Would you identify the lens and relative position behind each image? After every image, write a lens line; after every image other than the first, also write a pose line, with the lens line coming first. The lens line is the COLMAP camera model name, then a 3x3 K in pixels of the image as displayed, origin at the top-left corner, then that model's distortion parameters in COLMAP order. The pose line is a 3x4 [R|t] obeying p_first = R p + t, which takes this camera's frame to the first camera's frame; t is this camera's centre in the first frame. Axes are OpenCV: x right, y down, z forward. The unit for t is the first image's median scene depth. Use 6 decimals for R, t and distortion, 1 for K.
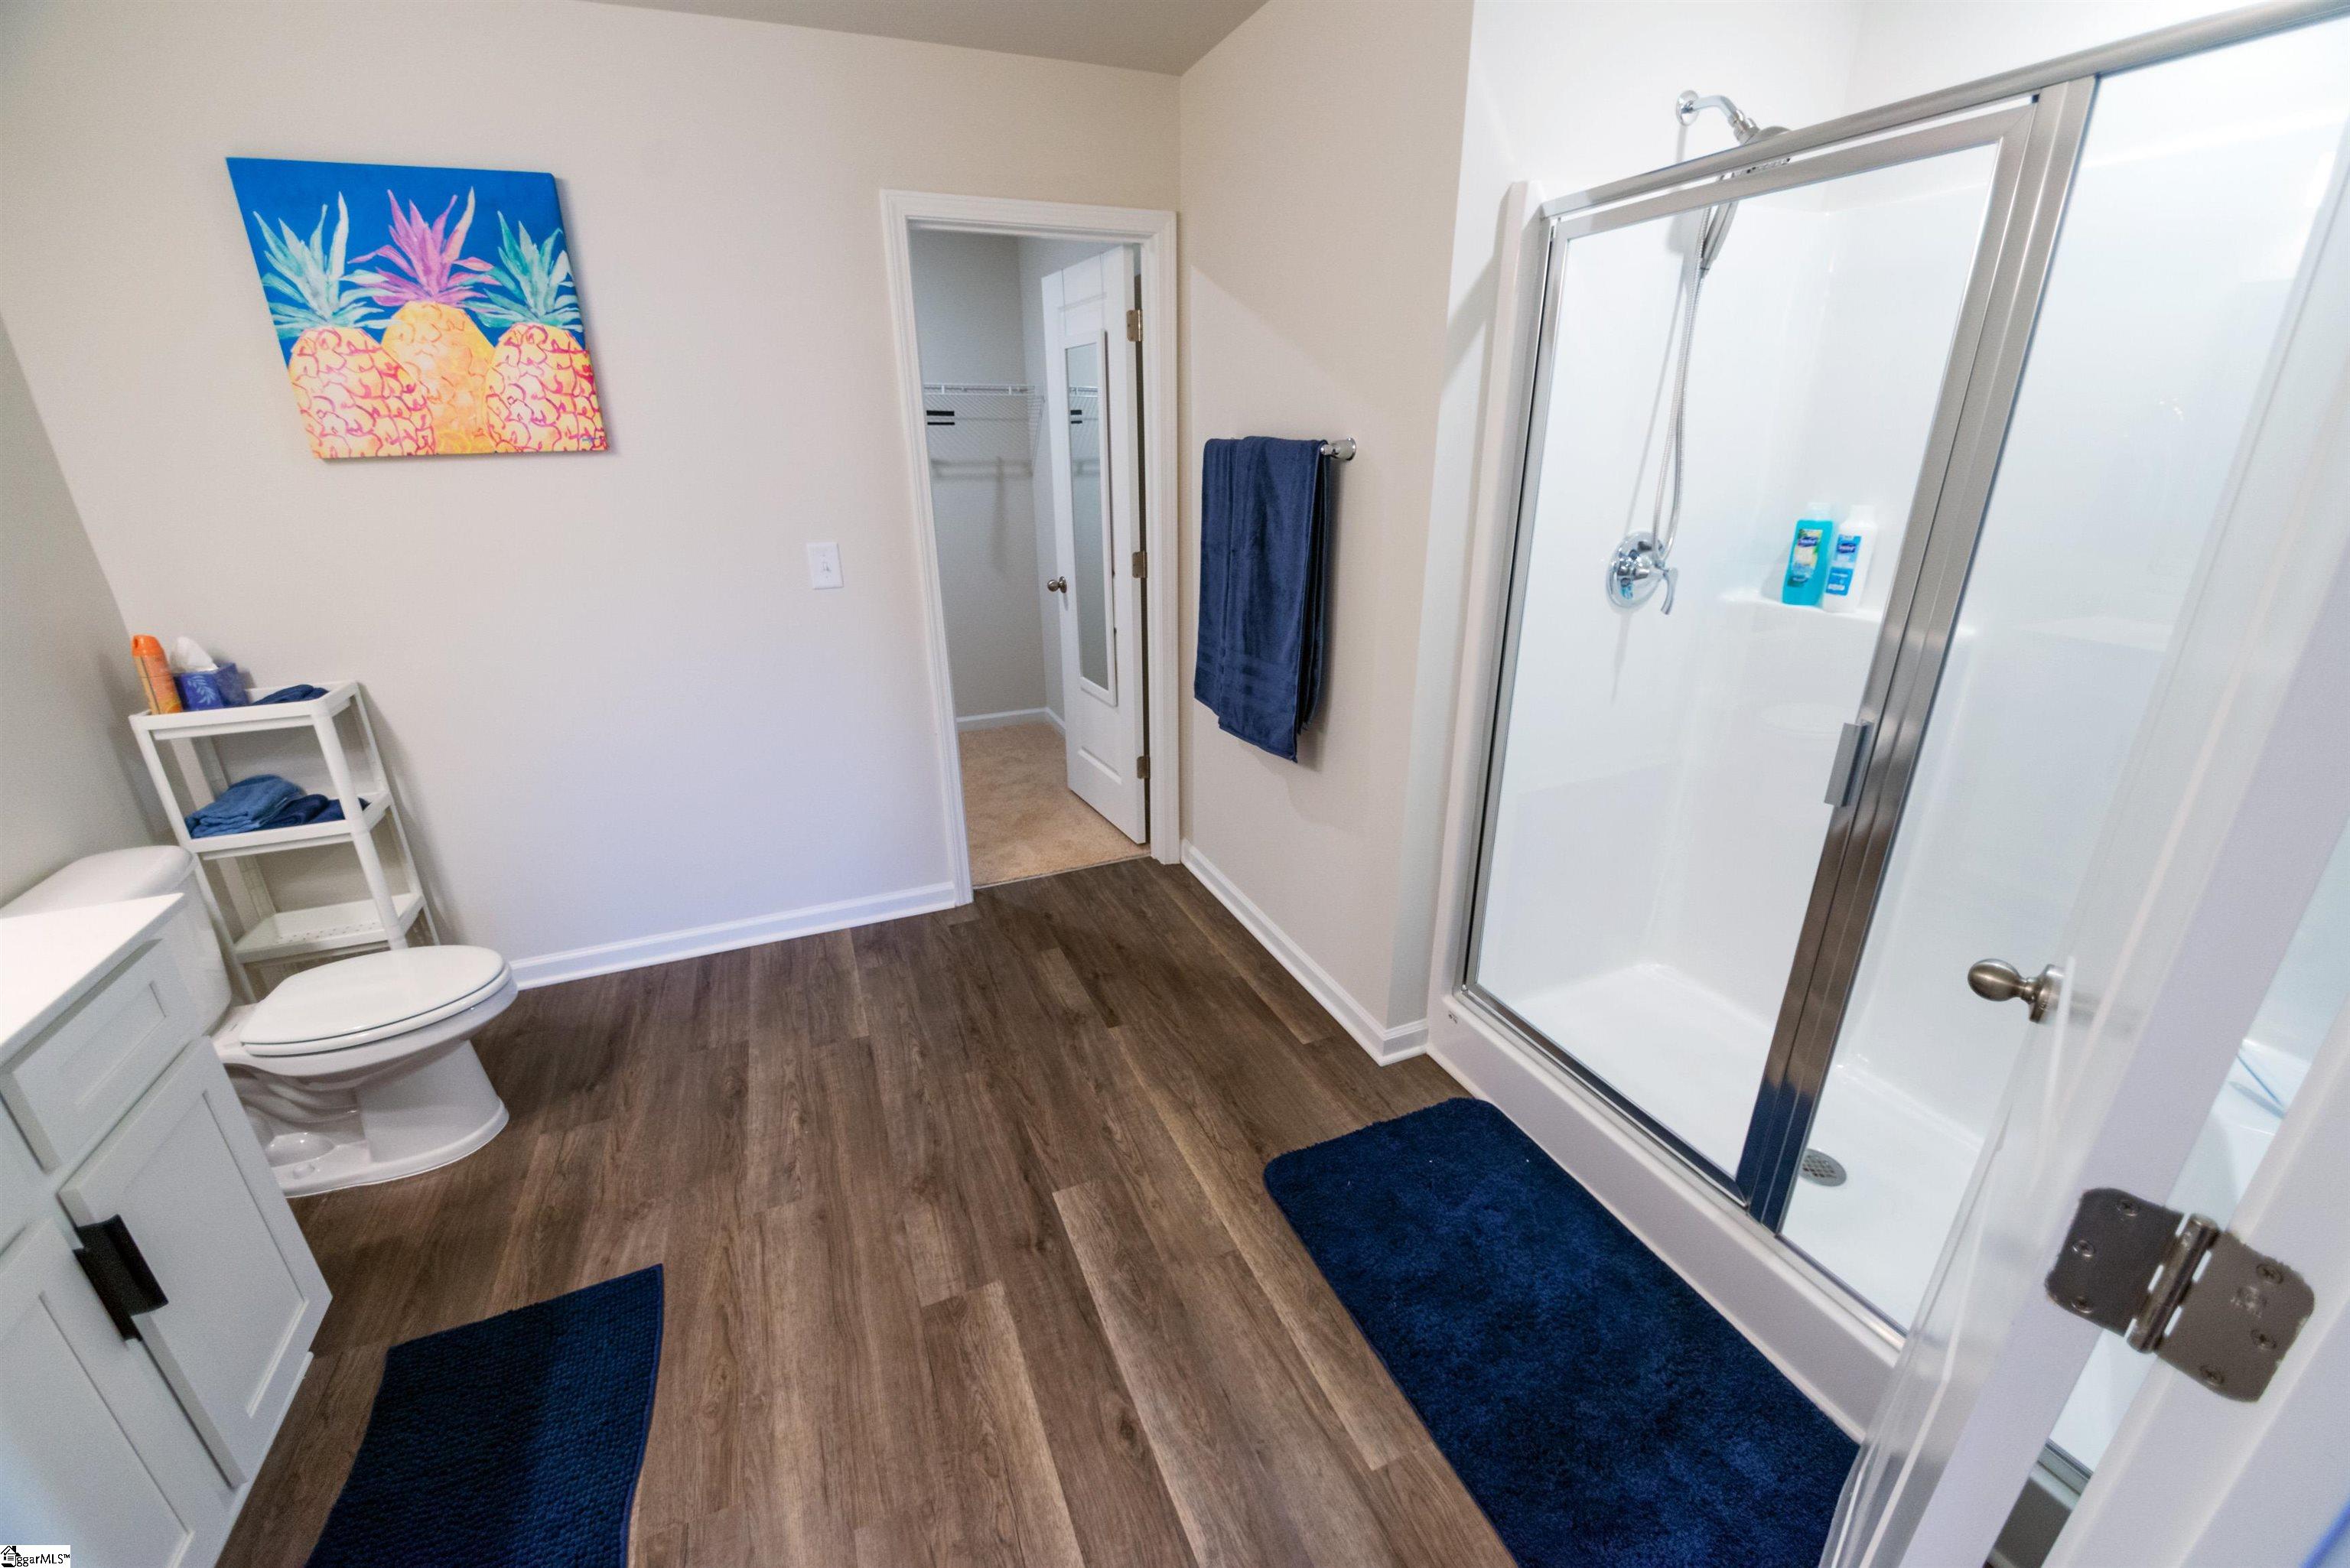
lens RADIAL K [[928.4, 0, 1171.9], [0, 928.4, 782.7], [0, 0, 1]] dist [-0.002552, -0.000289]
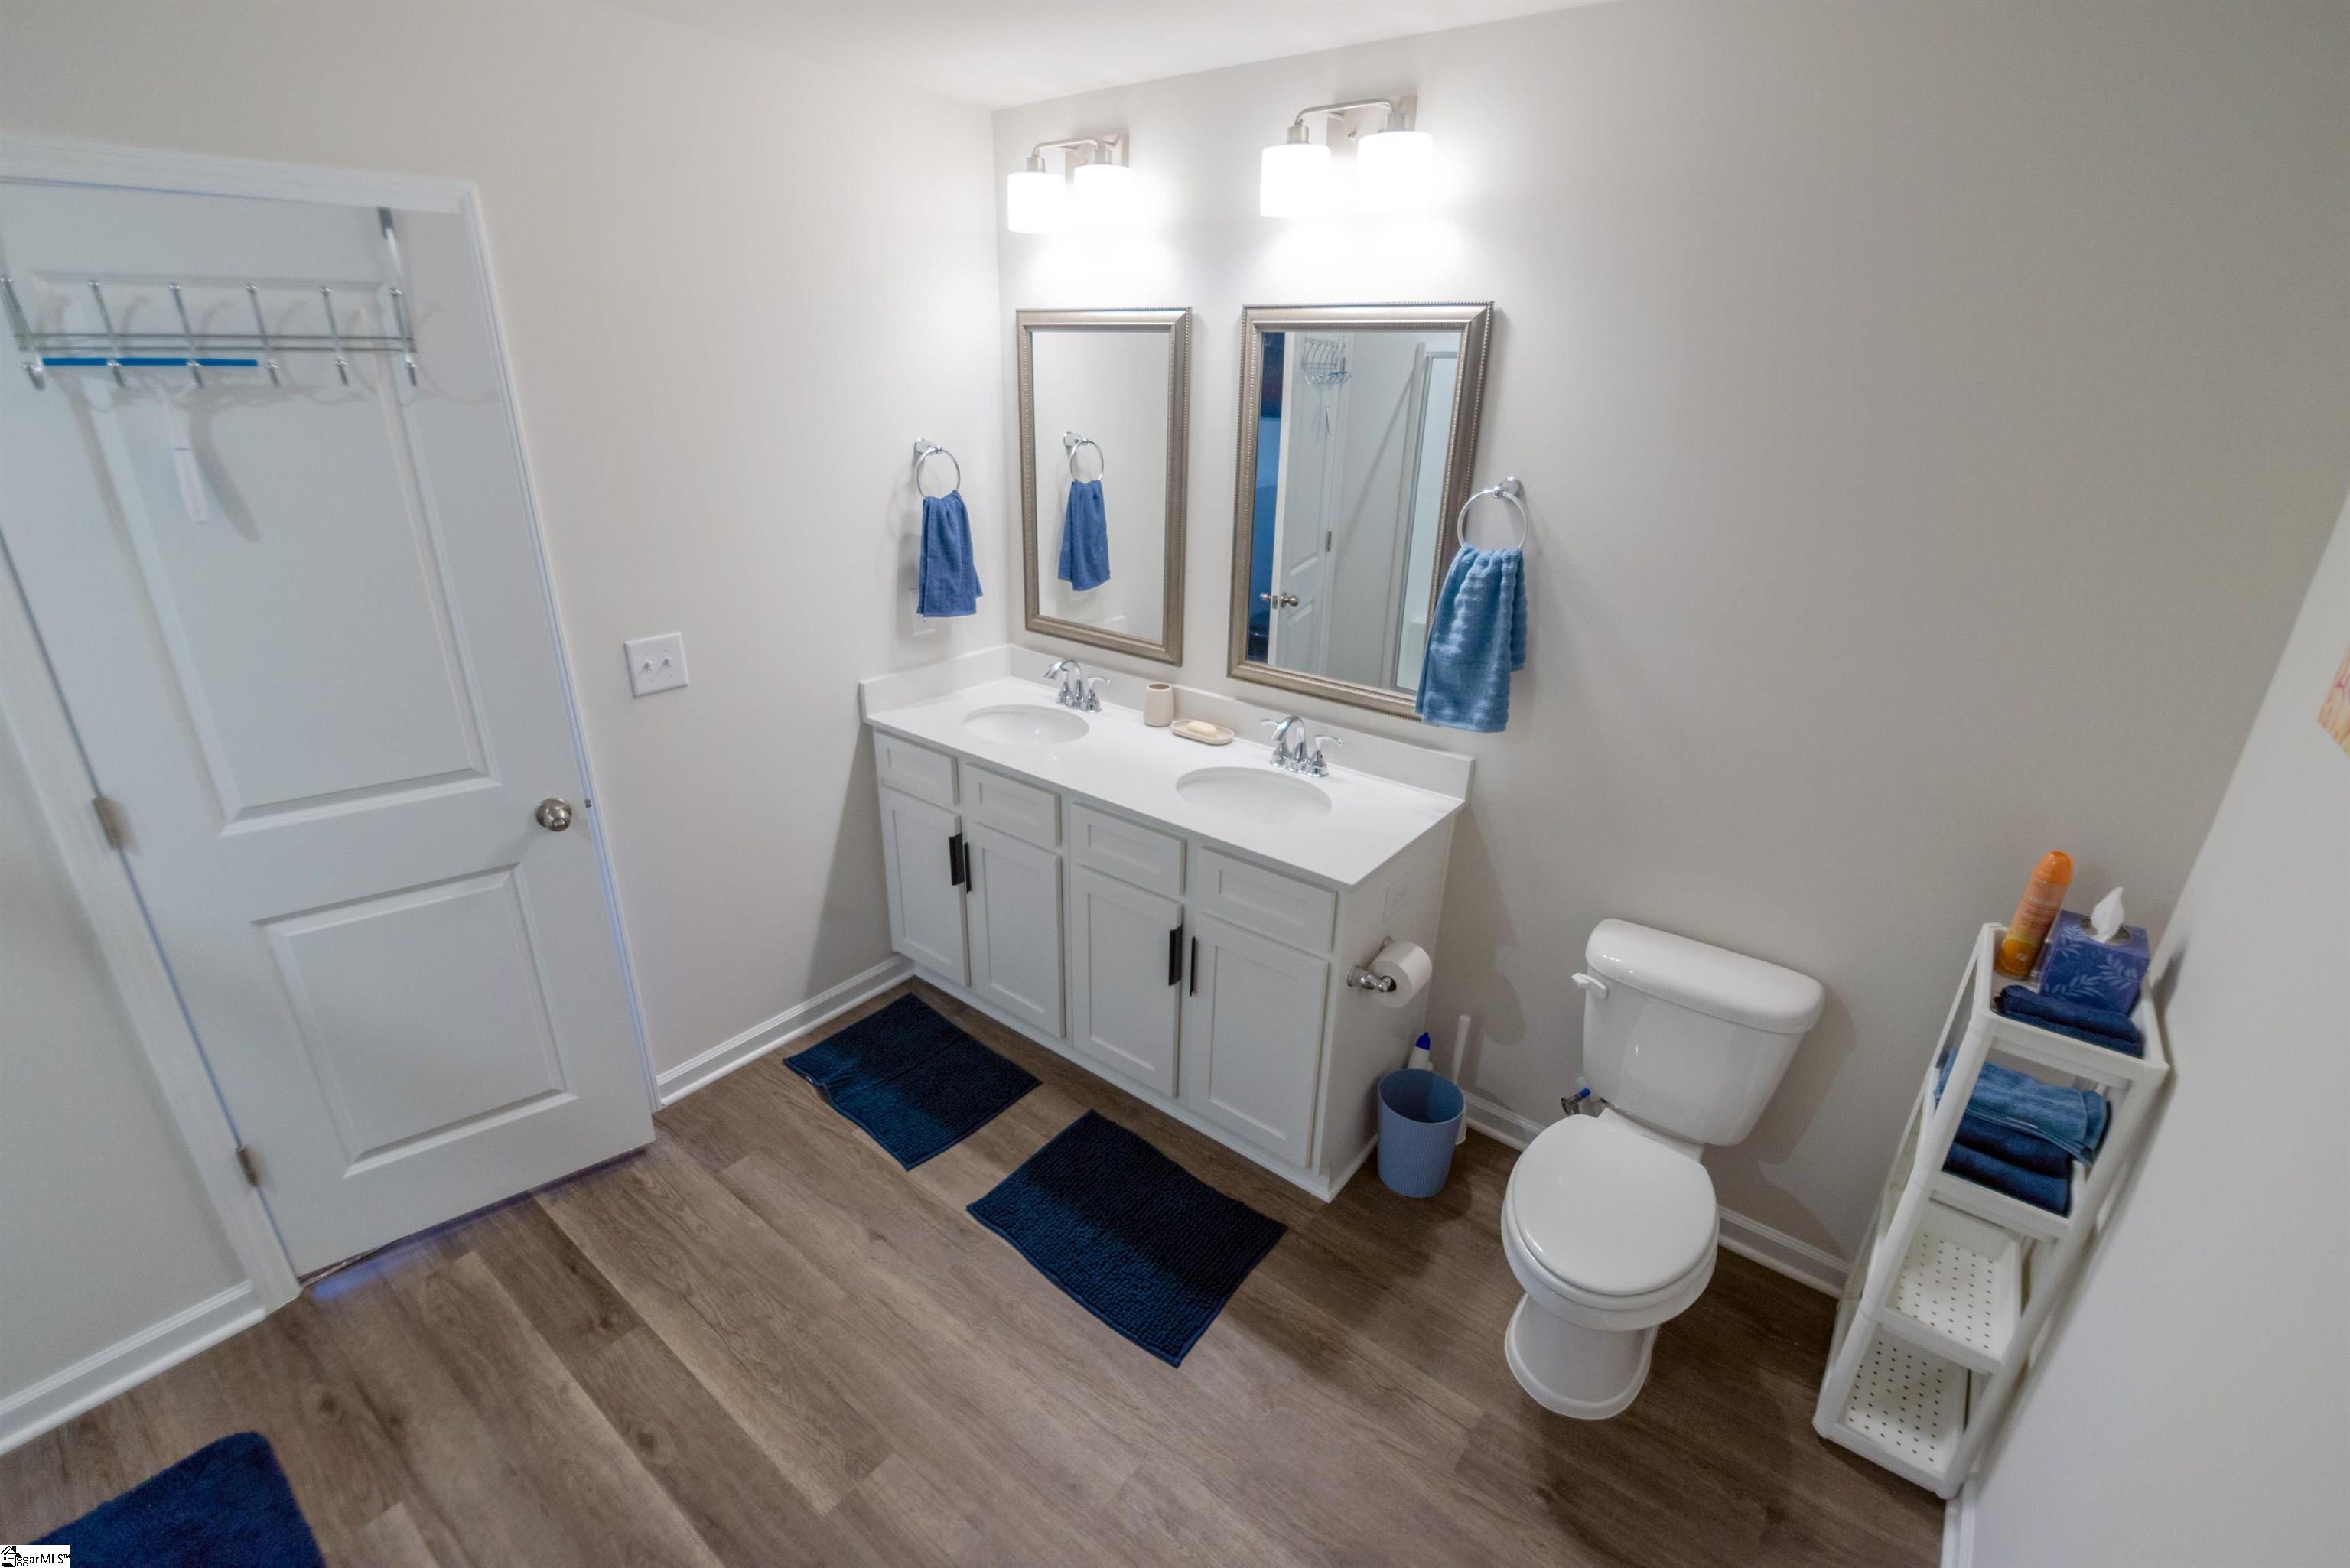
lens RADIAL K [[984.8, 0, 1164.9], [0, 984.8, 776.9], [0, 0, 1]] dist [-0.006904, -0.001404]
pose [[-0.866231, 0.203364, -0.456384, -0.201233], [-0.182467, 0.721574, 0.667860, -0.754173], [0.465134, 0.661796, -0.587943, 1.355155]]
